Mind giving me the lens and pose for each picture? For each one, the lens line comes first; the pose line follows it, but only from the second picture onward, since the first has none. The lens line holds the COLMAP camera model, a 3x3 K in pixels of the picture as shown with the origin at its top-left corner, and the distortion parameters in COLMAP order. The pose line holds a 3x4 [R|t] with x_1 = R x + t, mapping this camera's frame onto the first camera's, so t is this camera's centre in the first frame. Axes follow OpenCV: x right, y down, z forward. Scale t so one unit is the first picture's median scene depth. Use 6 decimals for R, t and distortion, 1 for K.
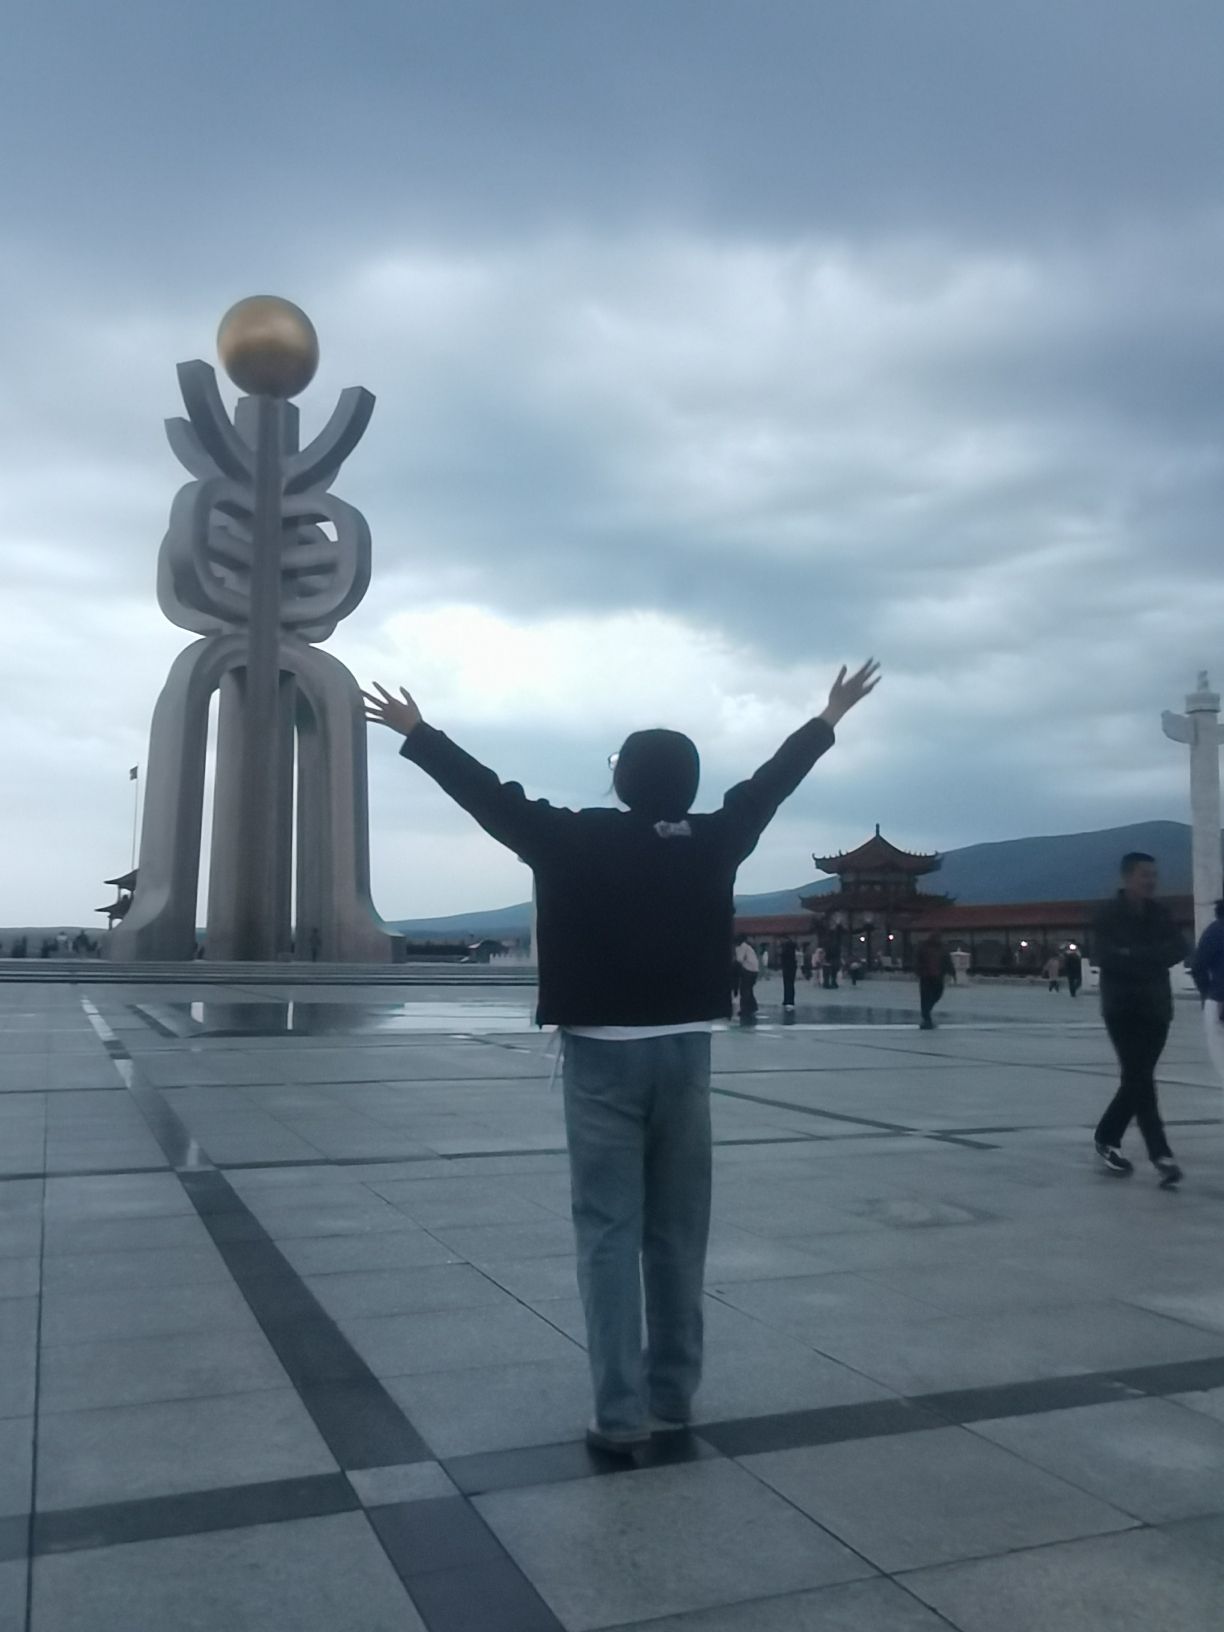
lens RADIAL K [[1363.1, 0, 611.0], [0, 1363.1, 781.1], [0, 0, 1]] dist [0.020939, -0.000448]
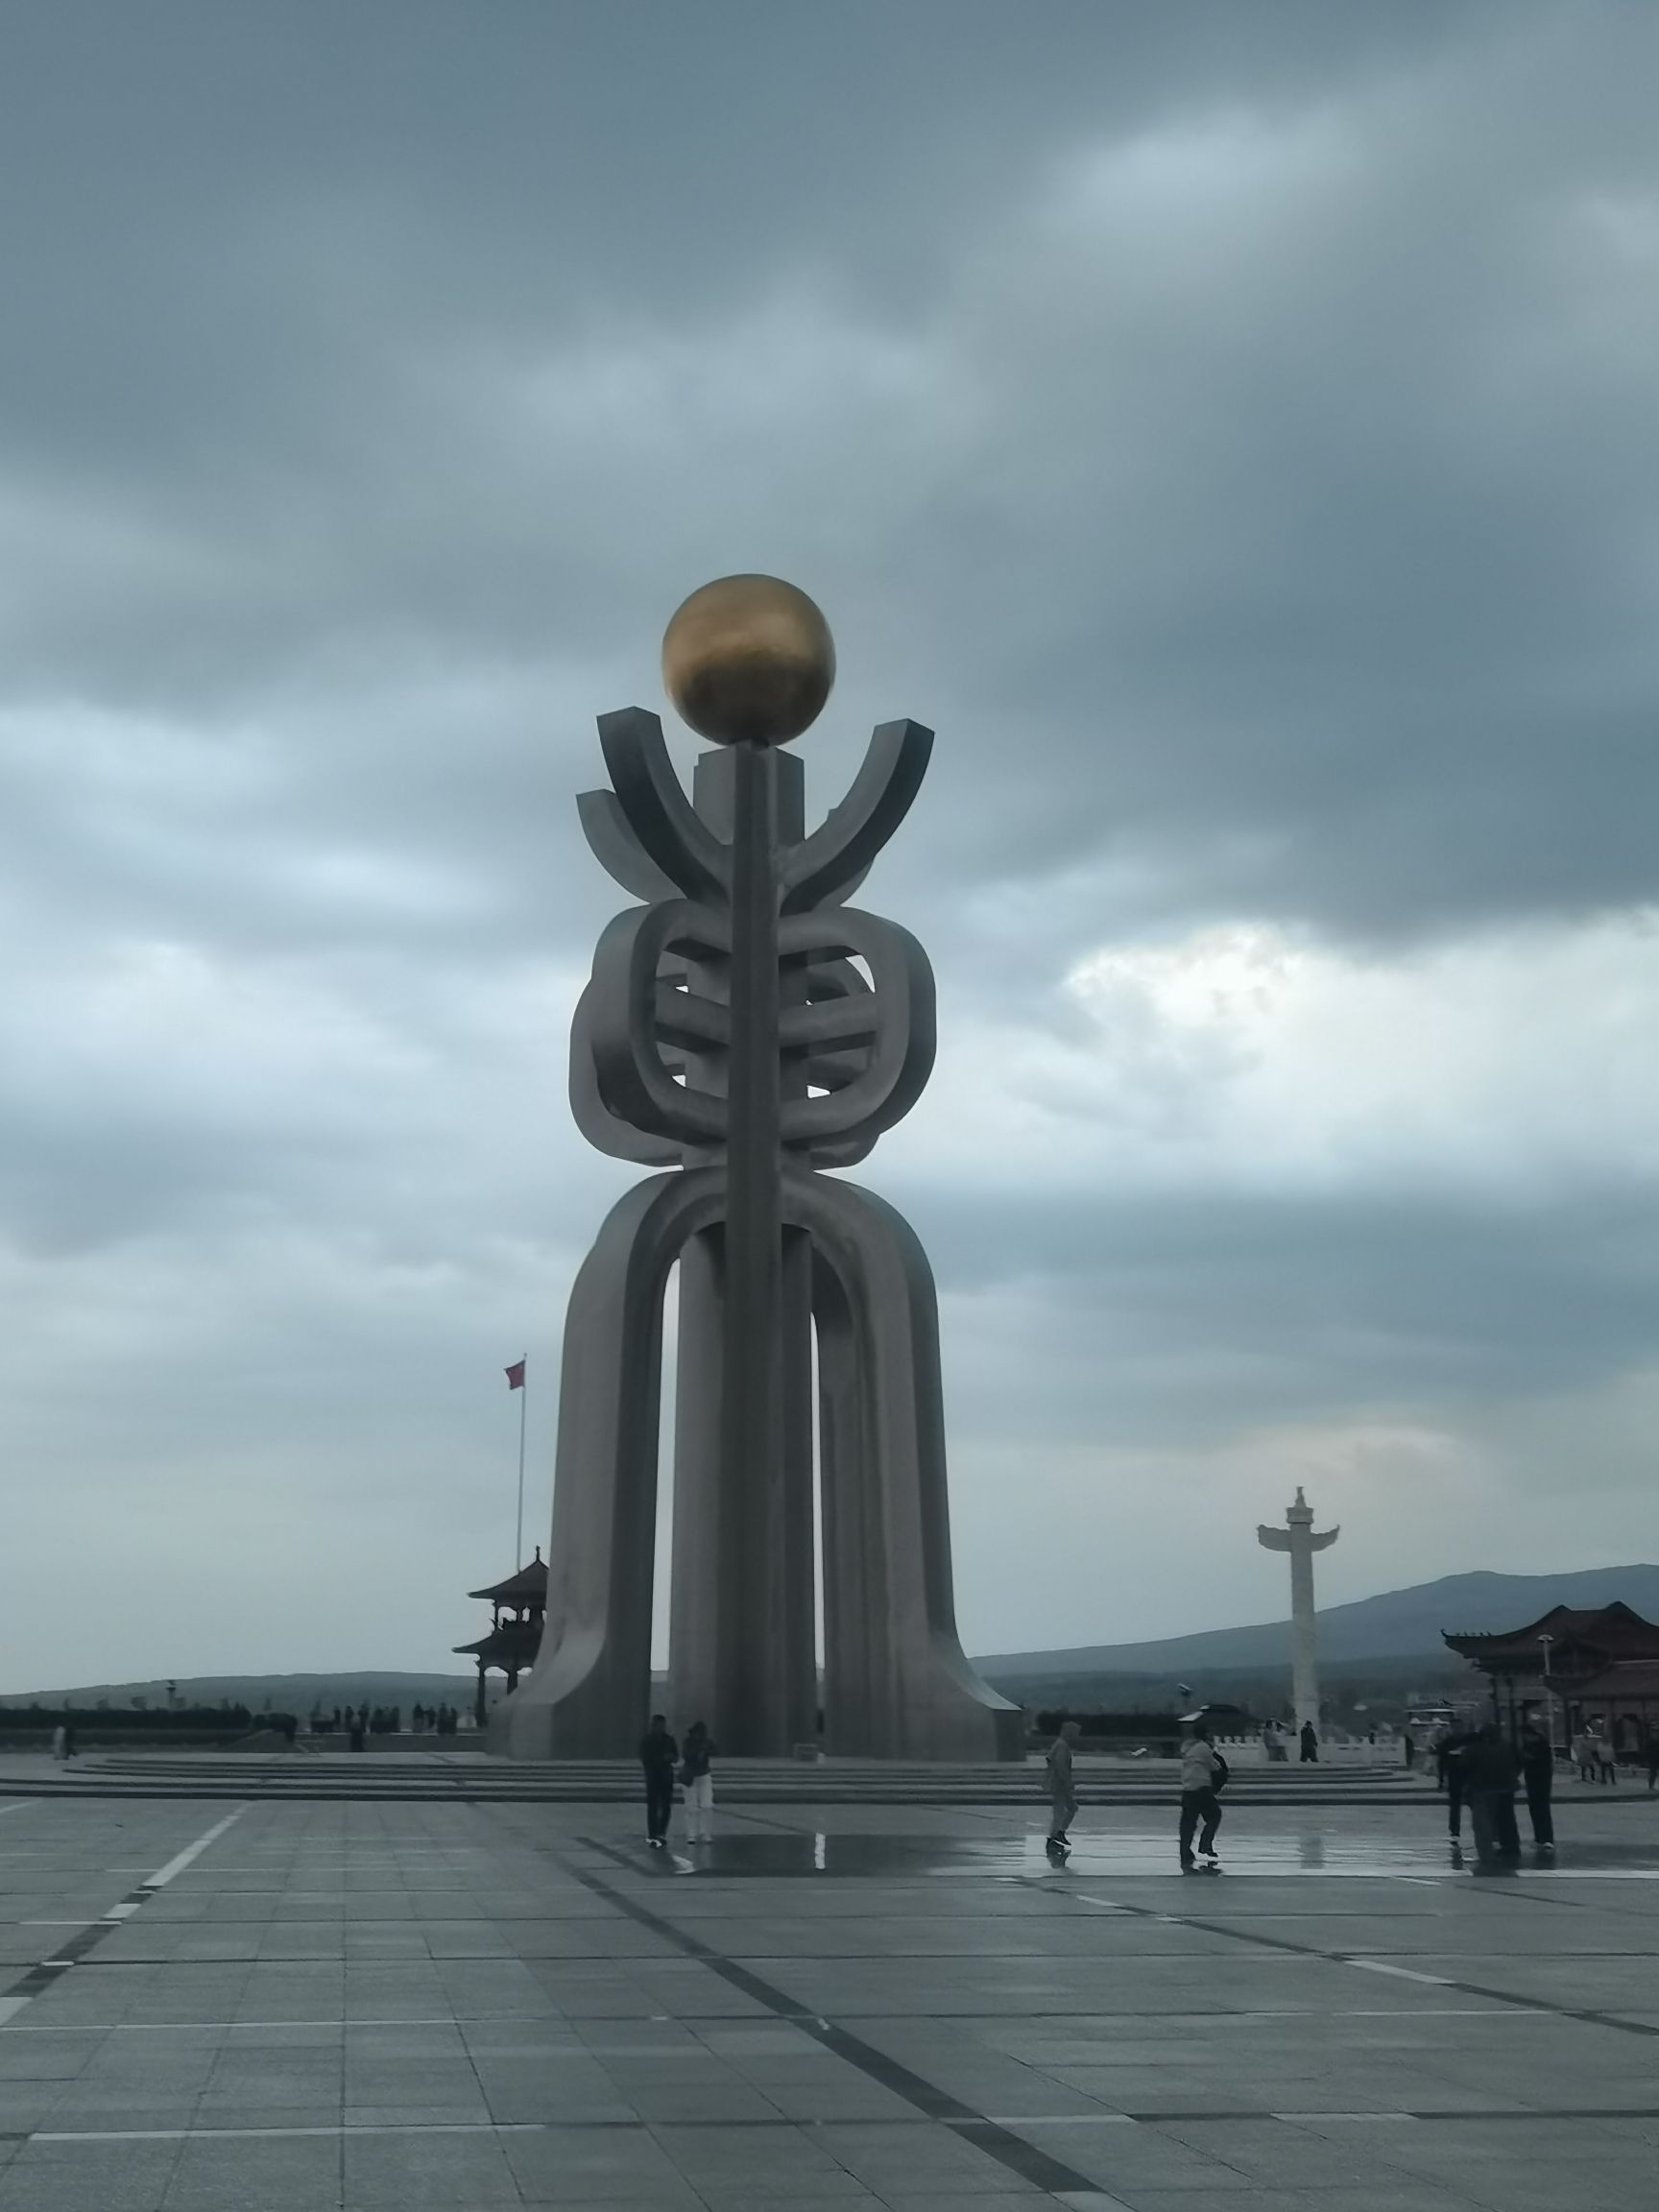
lens RADIAL K [[2940.1, 0, 758.1], [0, 2940.1, 1101.8], [0, 0, 1]] dist [0.050330, -0.015333]
pose [[0.969371, -0.049213, -0.240621, 0.040830], [0.028915, 0.995774, -0.087172, -0.026718], [0.243894, 0.077545, 0.966697, -0.174204]]
